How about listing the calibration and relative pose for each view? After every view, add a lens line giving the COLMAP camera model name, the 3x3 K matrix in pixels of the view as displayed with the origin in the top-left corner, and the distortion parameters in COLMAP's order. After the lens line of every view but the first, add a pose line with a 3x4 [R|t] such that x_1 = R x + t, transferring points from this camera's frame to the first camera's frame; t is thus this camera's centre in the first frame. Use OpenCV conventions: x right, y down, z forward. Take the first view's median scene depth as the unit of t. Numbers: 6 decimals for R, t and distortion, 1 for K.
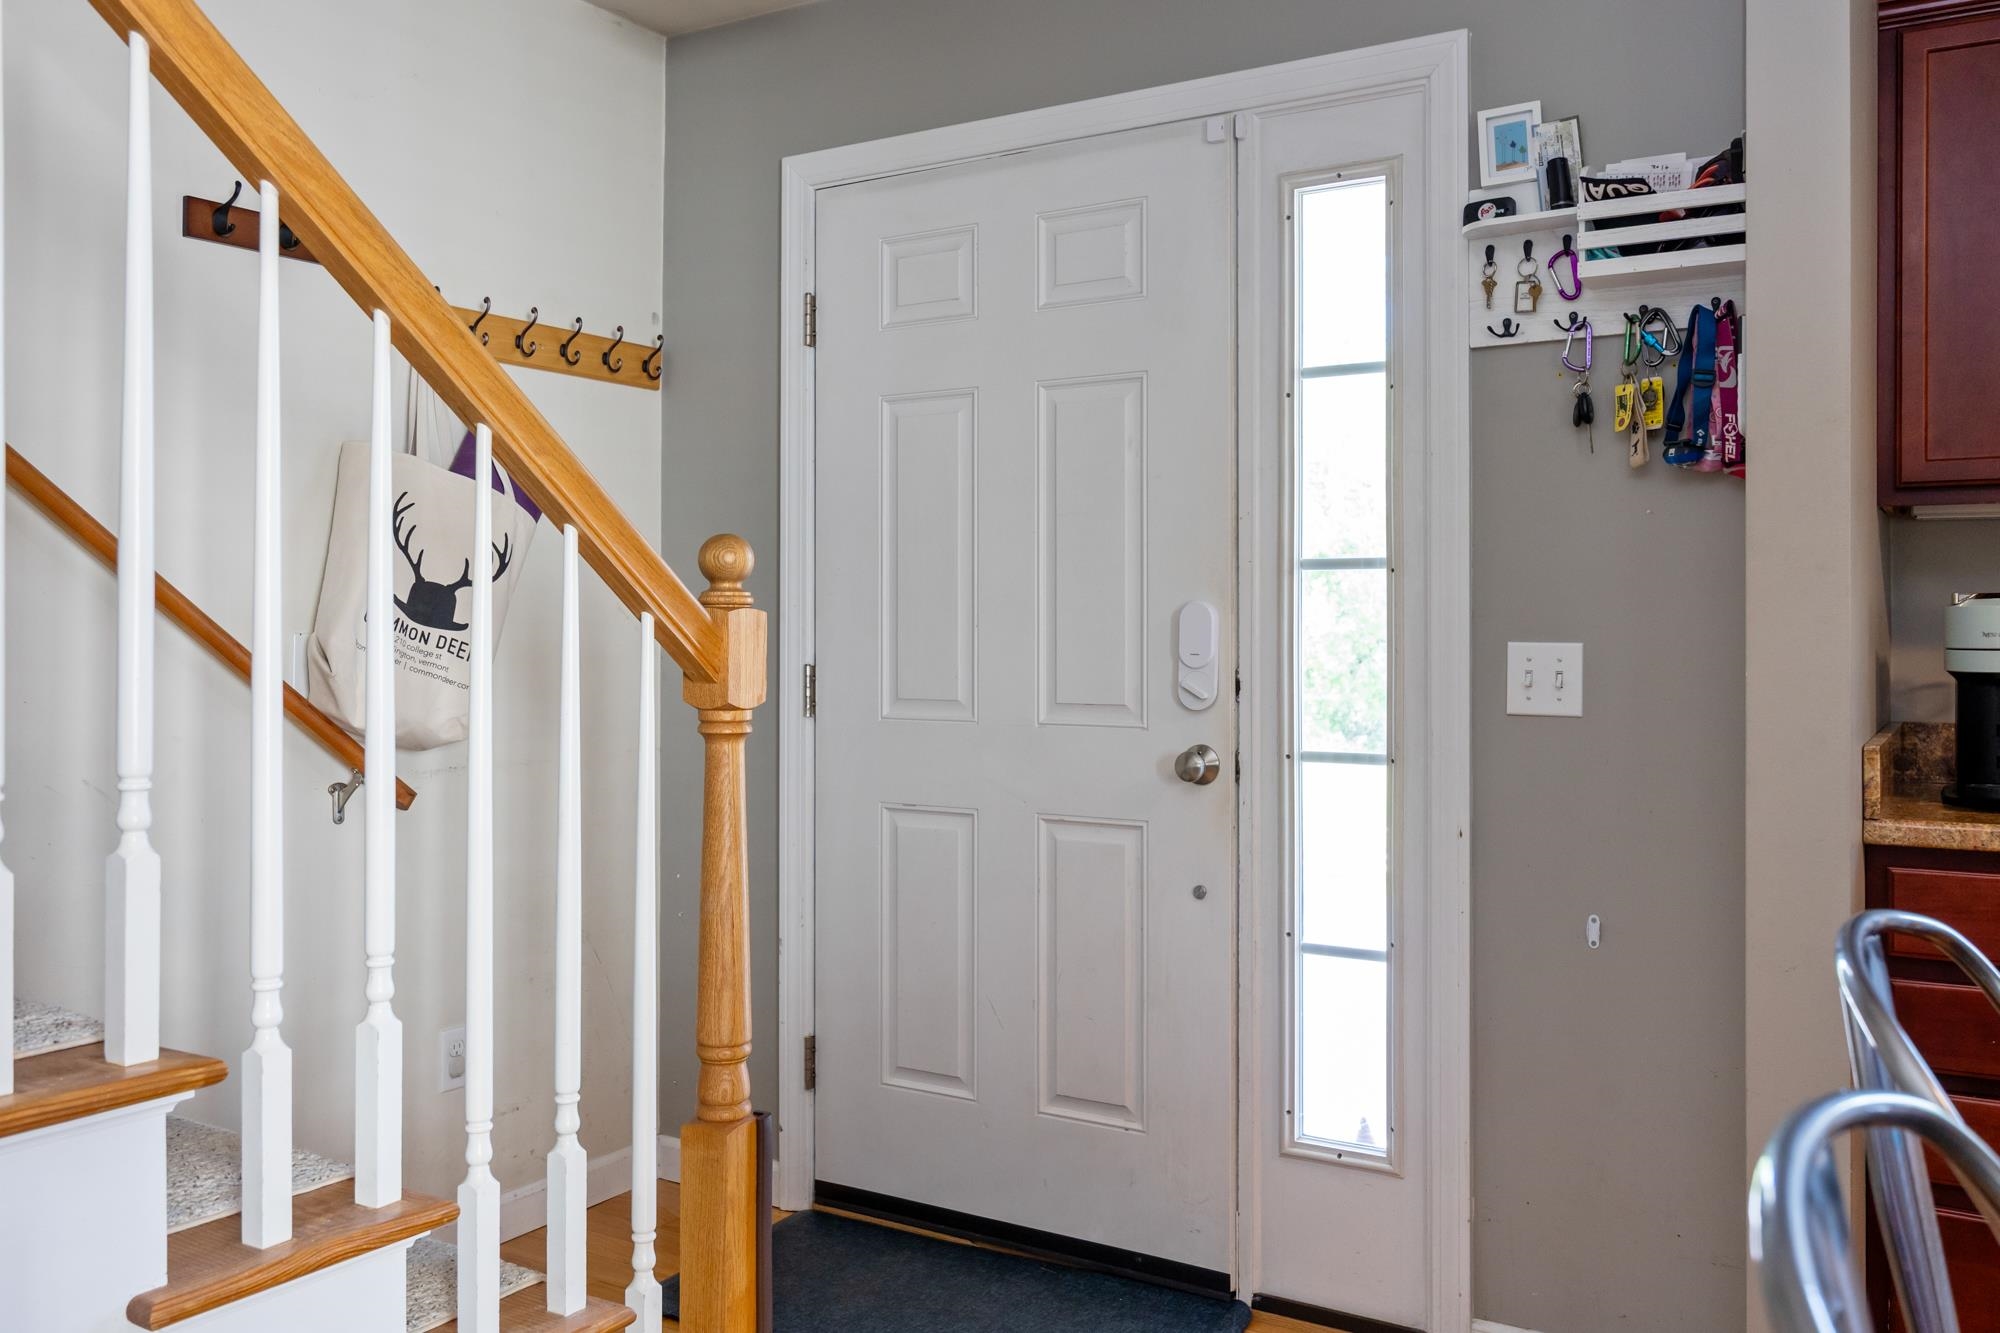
lens RADIAL K [[1606.3, 0, 1015.5], [0, 1606.3, 630.9], [0, 0, 1]] dist [-0.009631, 0.011868]
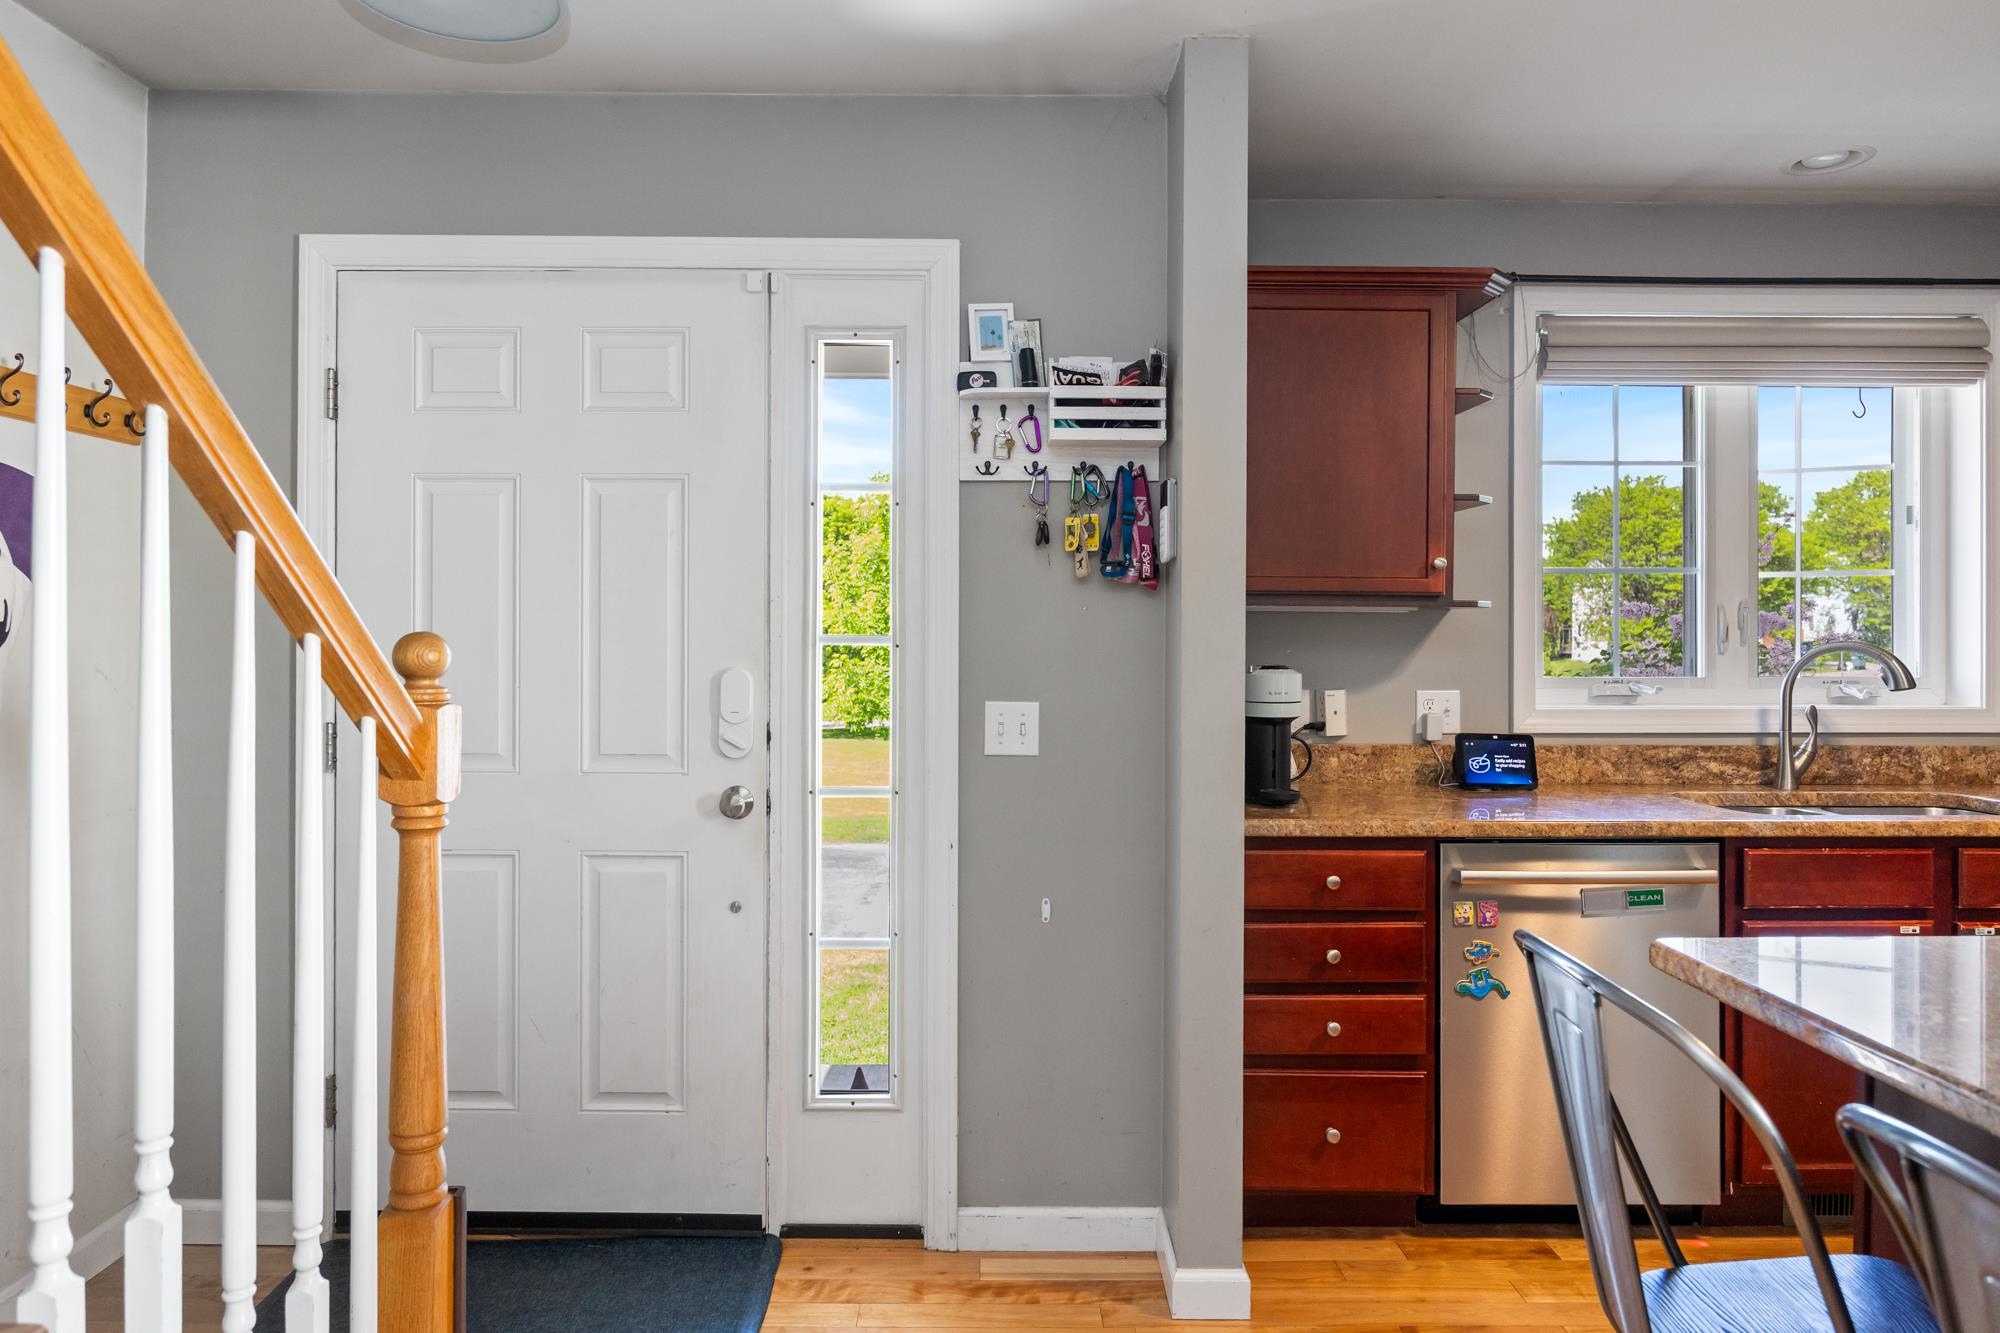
lens RADIAL K [[1224.4, 0, 981.2], [0, 1224.4, 638.6], [0, 0, 1]] dist [-0.007762, 0.000734]
pose [[0.853421, 0.001018, 0.521221, -0.229283], [-0.003725, 0.999984, 0.004146, -0.049287], [-0.521208, -0.005480, 0.853412, 0.123582]]
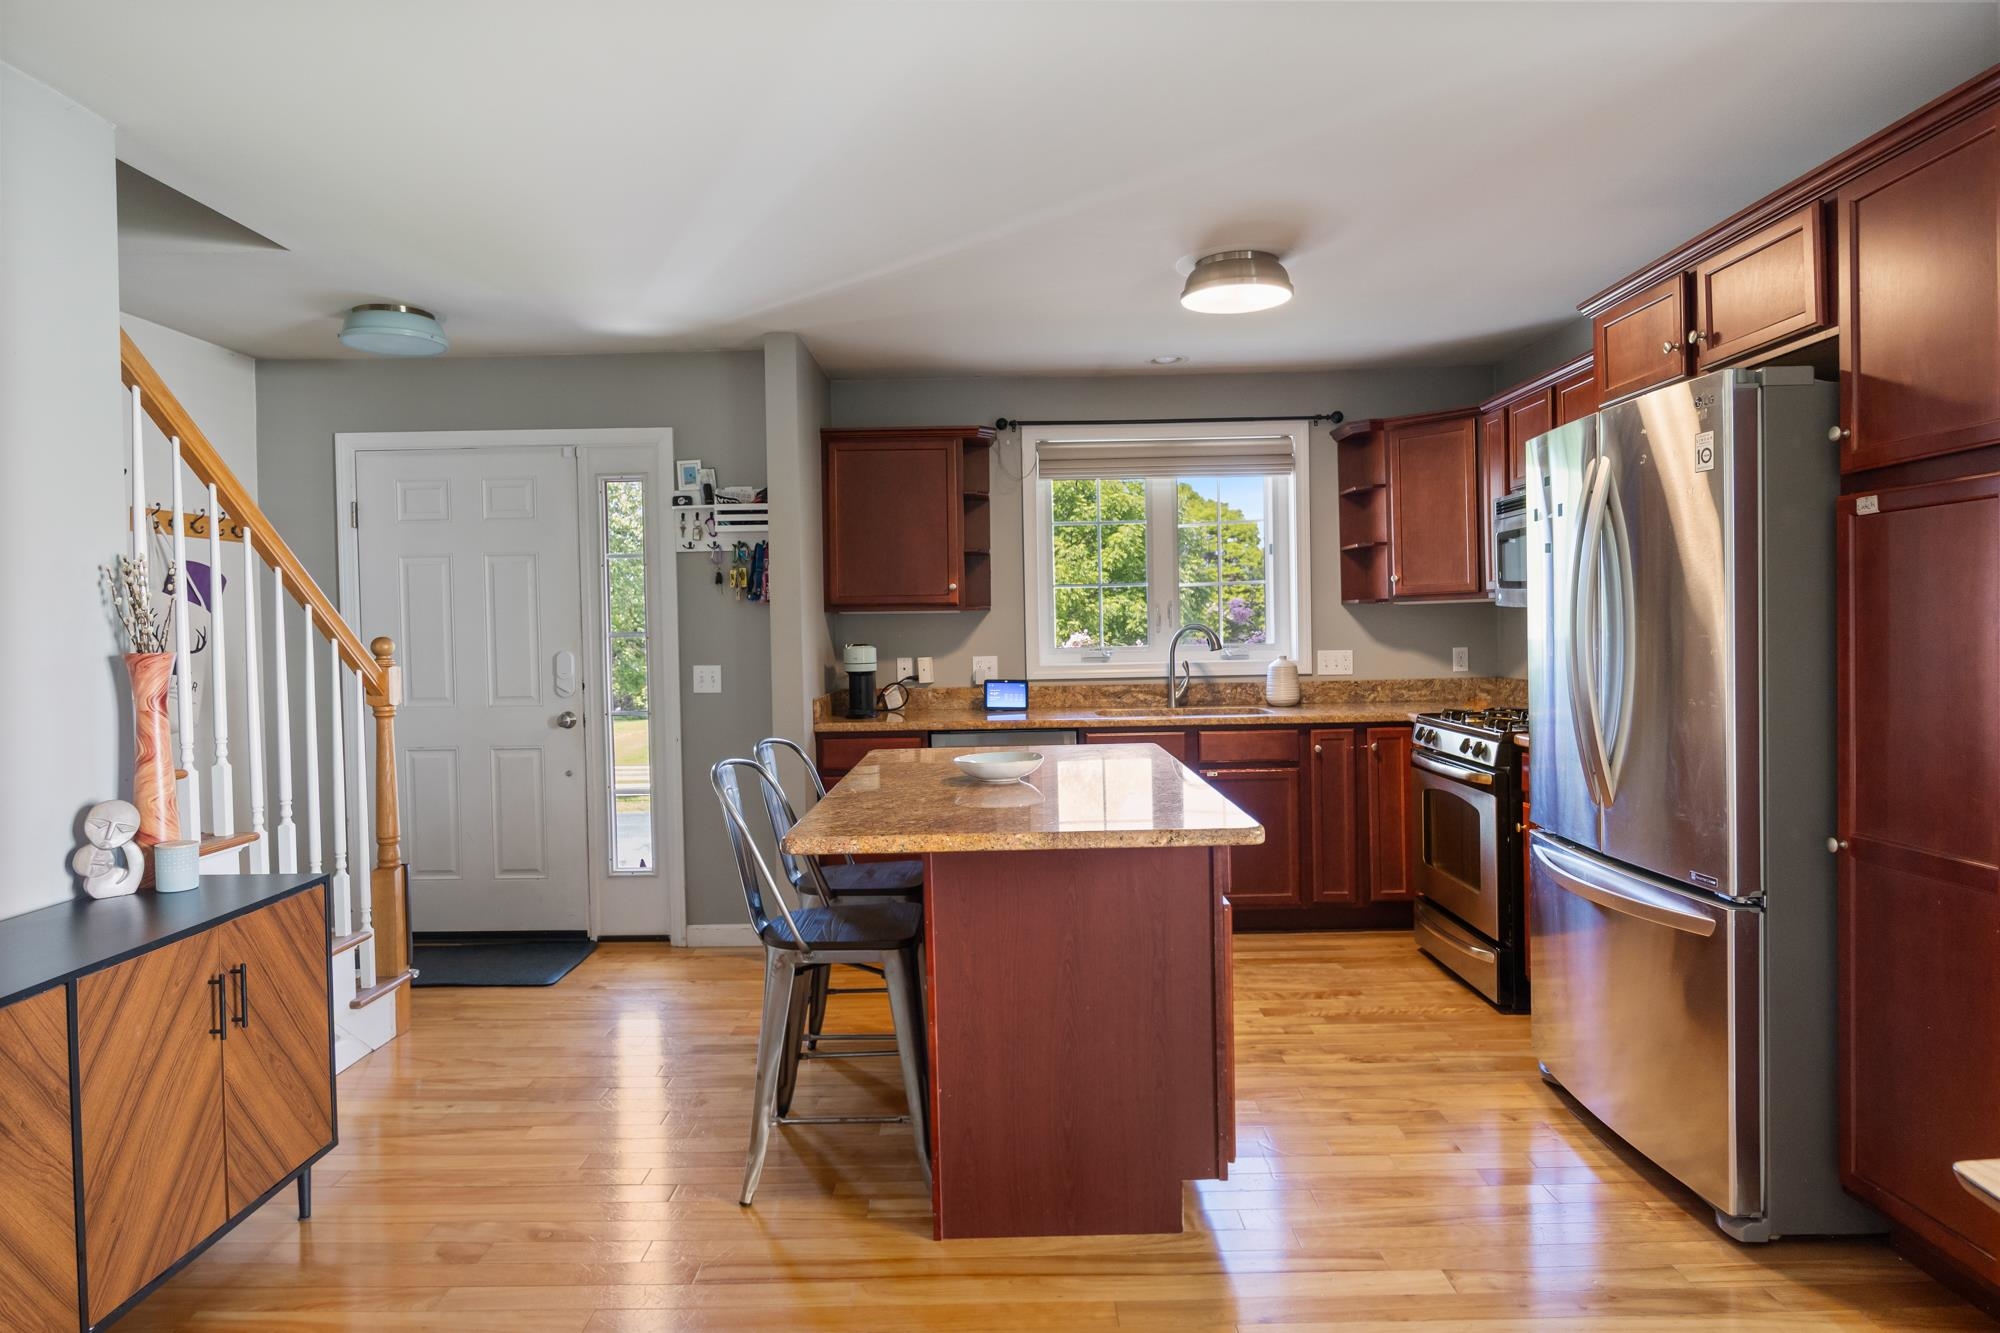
lens RADIAL K [[1150.3, 0, 1001.6], [0, 1150.3, 657.8], [0, 0, 1]] dist [-0.010441, 0.001824]
pose [[0.859251, -0.030531, 0.510642, -0.216117], [0.017539, 0.999389, 0.030242, -0.052812], [-0.511254, -0.017029, 0.859261, -0.857602]]
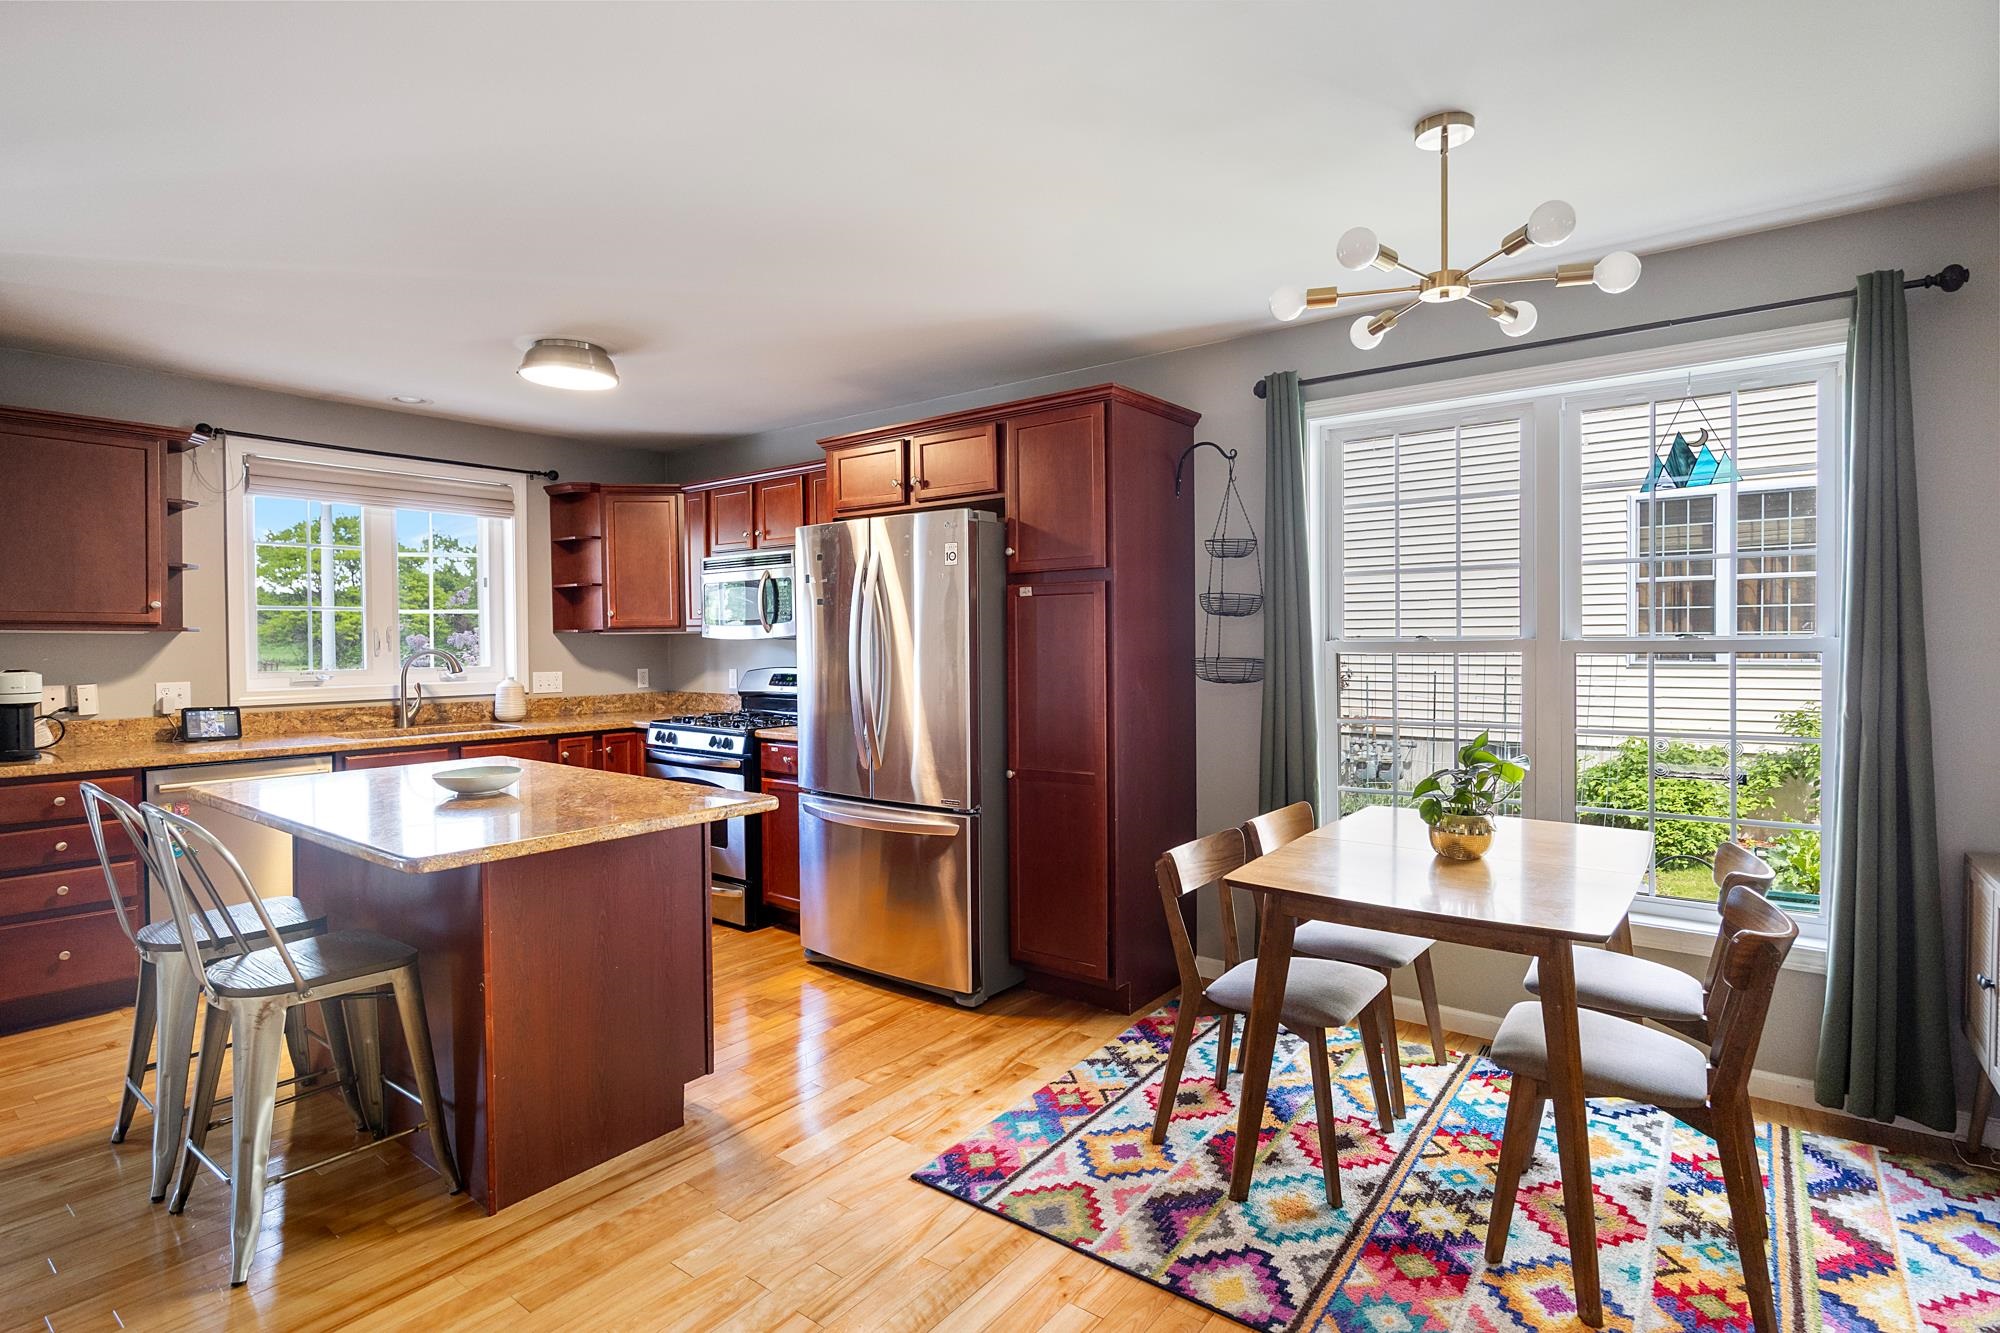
lens RADIAL K [[994.4, 0, 996.4], [0, 994.4, 660.0], [0, 0, 1]] dist [-0.010733, 0.000393]
pose [[0.113745, -0.021659, 0.993274, -0.623968], [0.000981, 0.999764, 0.021688, -0.063177], [-0.993510, -0.001493, 0.113739, -0.568945]]
